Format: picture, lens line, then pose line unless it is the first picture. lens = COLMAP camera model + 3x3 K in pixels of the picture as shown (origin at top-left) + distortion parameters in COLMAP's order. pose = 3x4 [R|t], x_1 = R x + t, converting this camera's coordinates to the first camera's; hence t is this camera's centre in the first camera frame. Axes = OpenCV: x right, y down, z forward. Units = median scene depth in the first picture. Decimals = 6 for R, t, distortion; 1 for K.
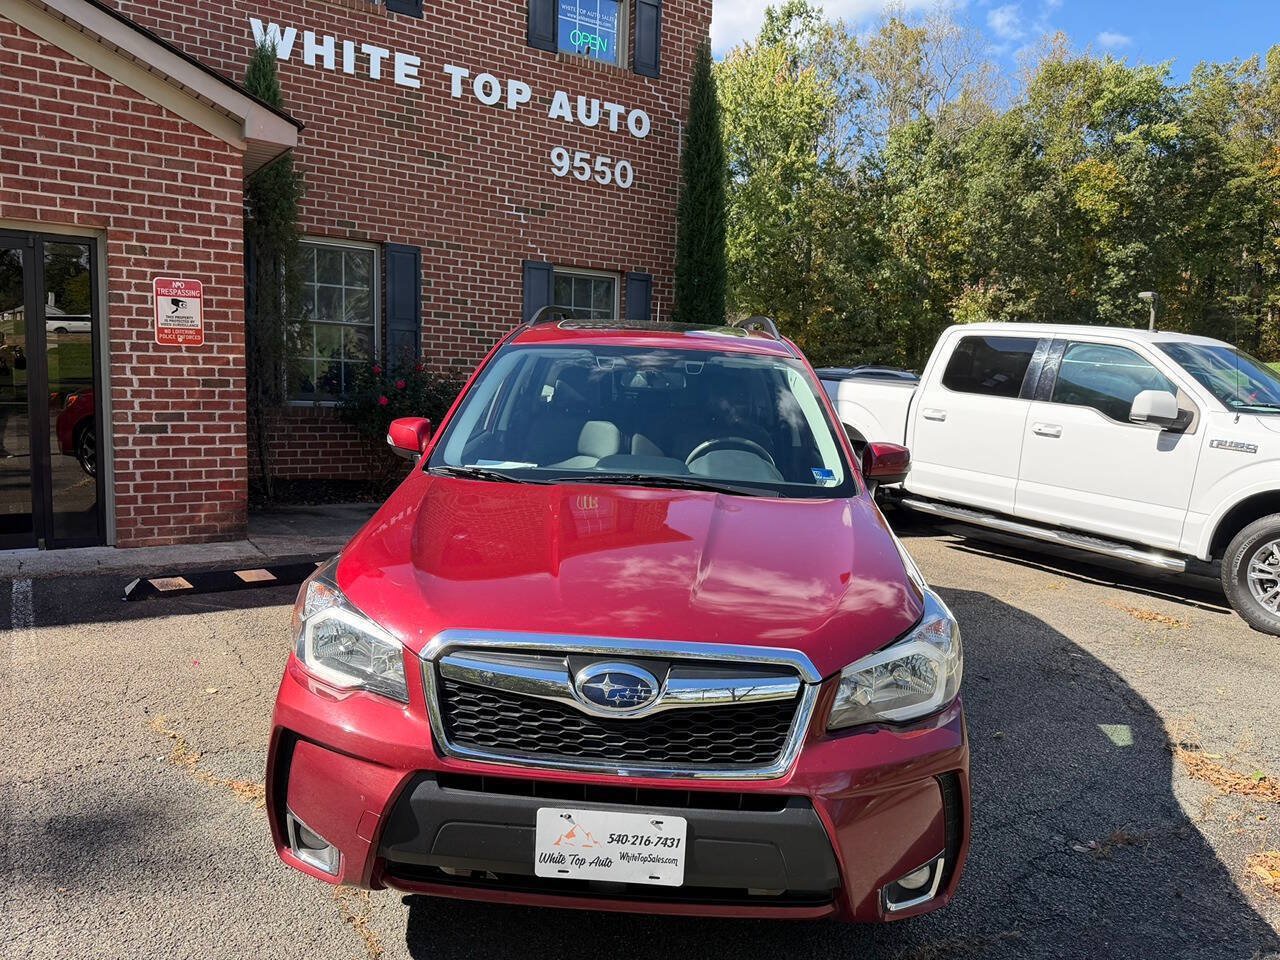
lens RADIAL K [[913.4, 0, 640.0], [0, 913.4, 480.0], [0, 0, 1]] dist [0.133420, -0.192996]
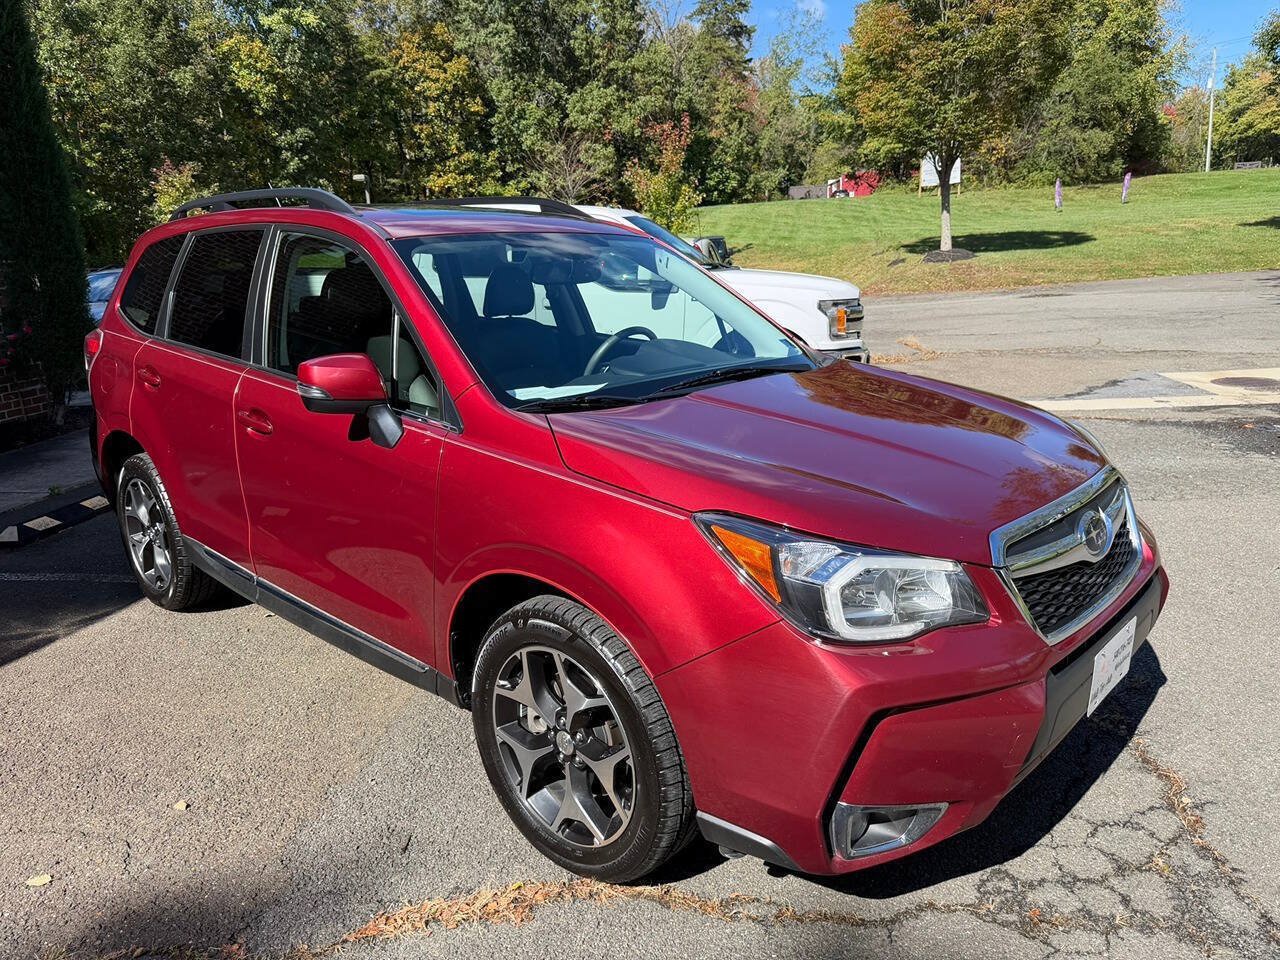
lens RADIAL K [[945.7, 0, 640.0], [0, 945.7, 480.0], [0, 0, 1]] dist [0.003524, 0.002269]
pose [[0.643010, -0.249584, 0.724048, -0.372217], [0.169024, 0.968344, 0.183687, -0.042597], [-0.746973, 0.004269, 0.664841, 0.205309]]
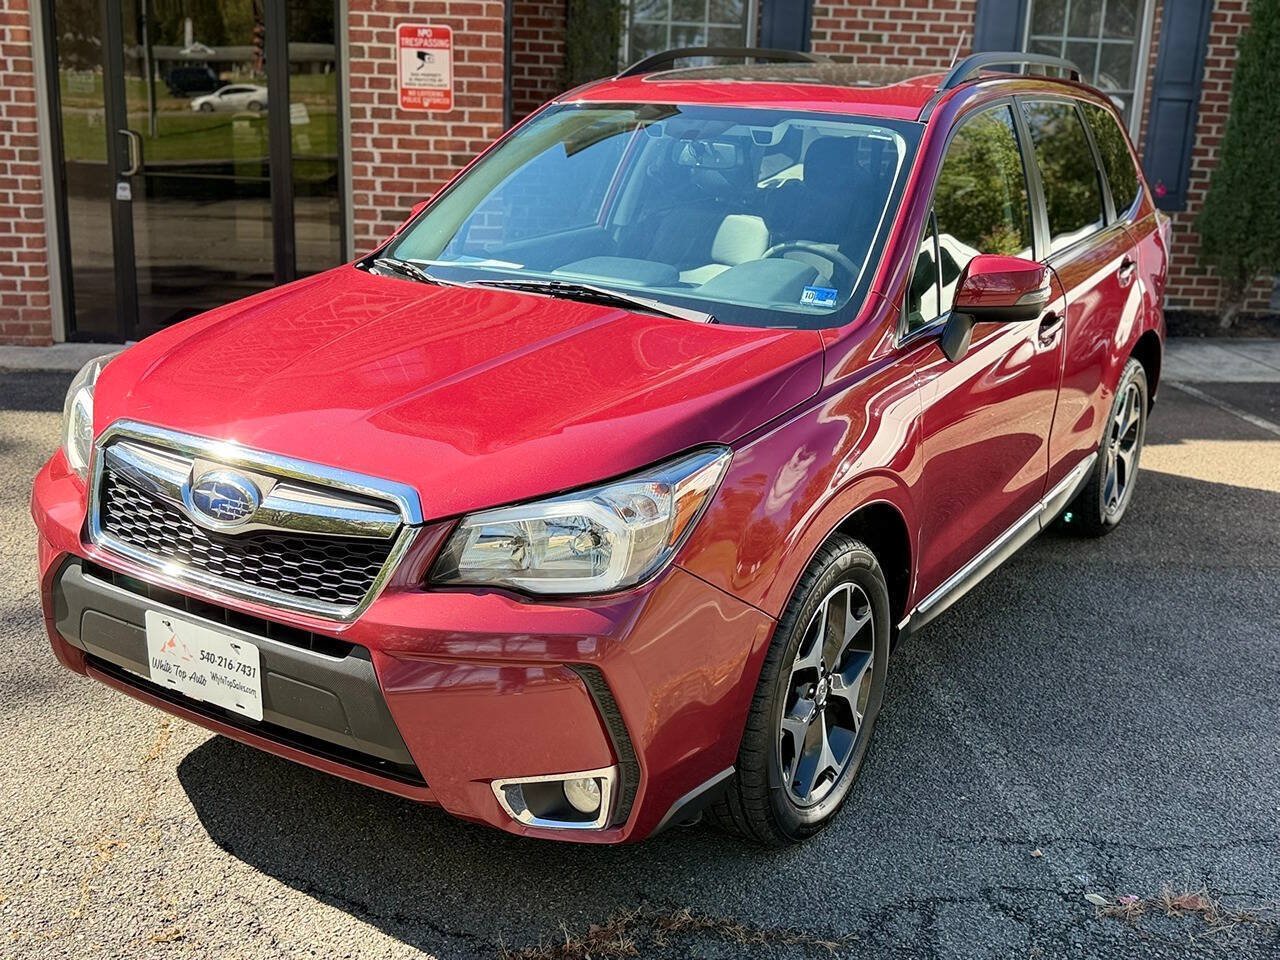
lens RADIAL K [[1402.5, 0, 643.4], [0, 1402.5, 484.6], [0, 0, 1]] dist [0.130212, -0.237522]
pose [[0.865156, 0.122226, -0.486380, 0.315141], [-0.065103, 0.989011, 0.132734, 0.001018], [0.497259, -0.083171, 0.863607, 0.004800]]
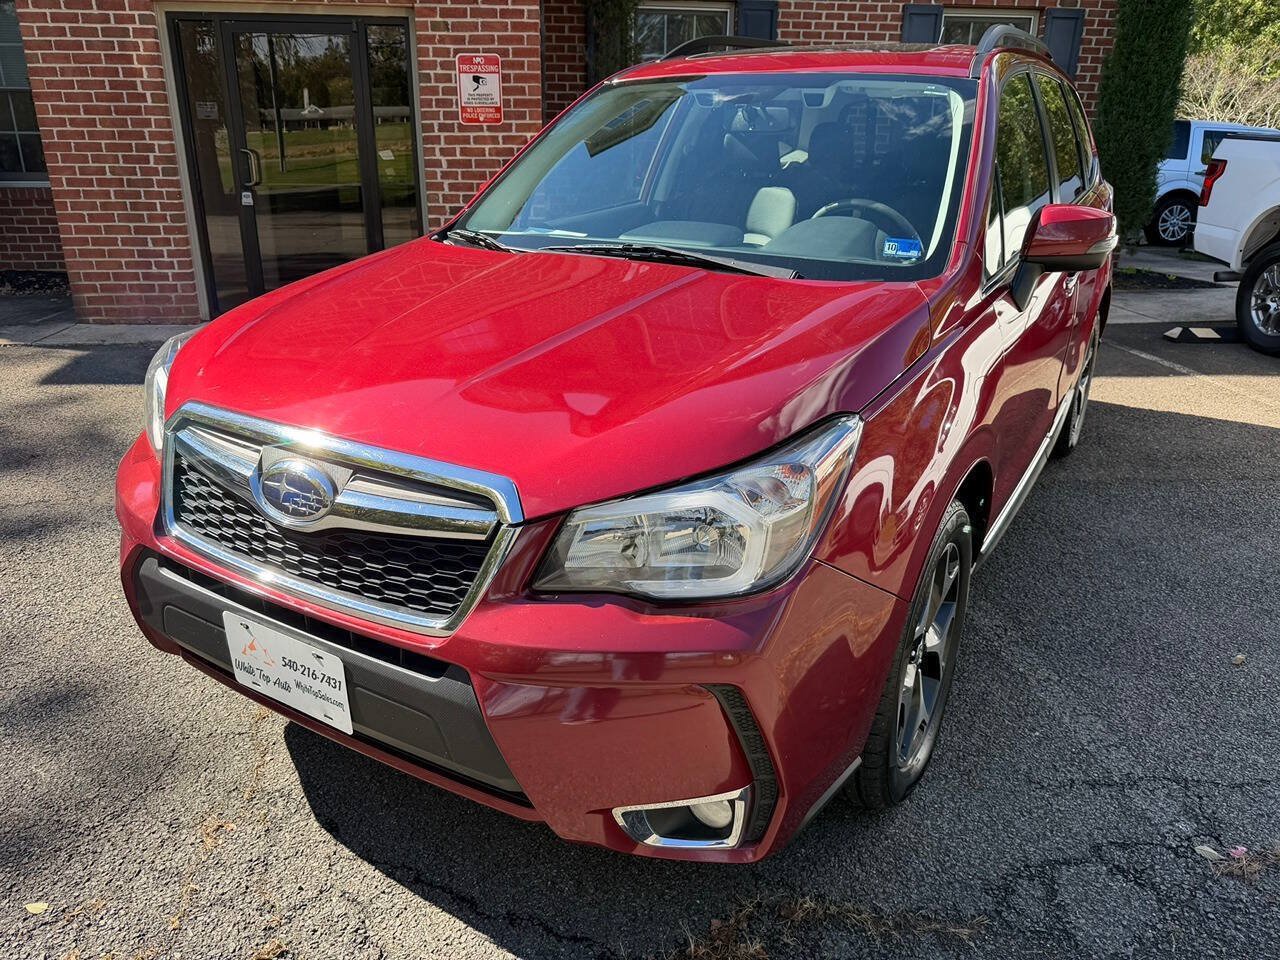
lens RADIAL K [[939.7, 0, 639.7], [0, 939.7, 487.3], [0, 0, 1]] dist [0.006952, -0.005386]
pose [[0.872790, 0.137402, -0.468356, 0.195452], [-0.035973, 0.975058, 0.219017, 0.010461], [0.486768, -0.174308, 0.855964, 0.141480]]
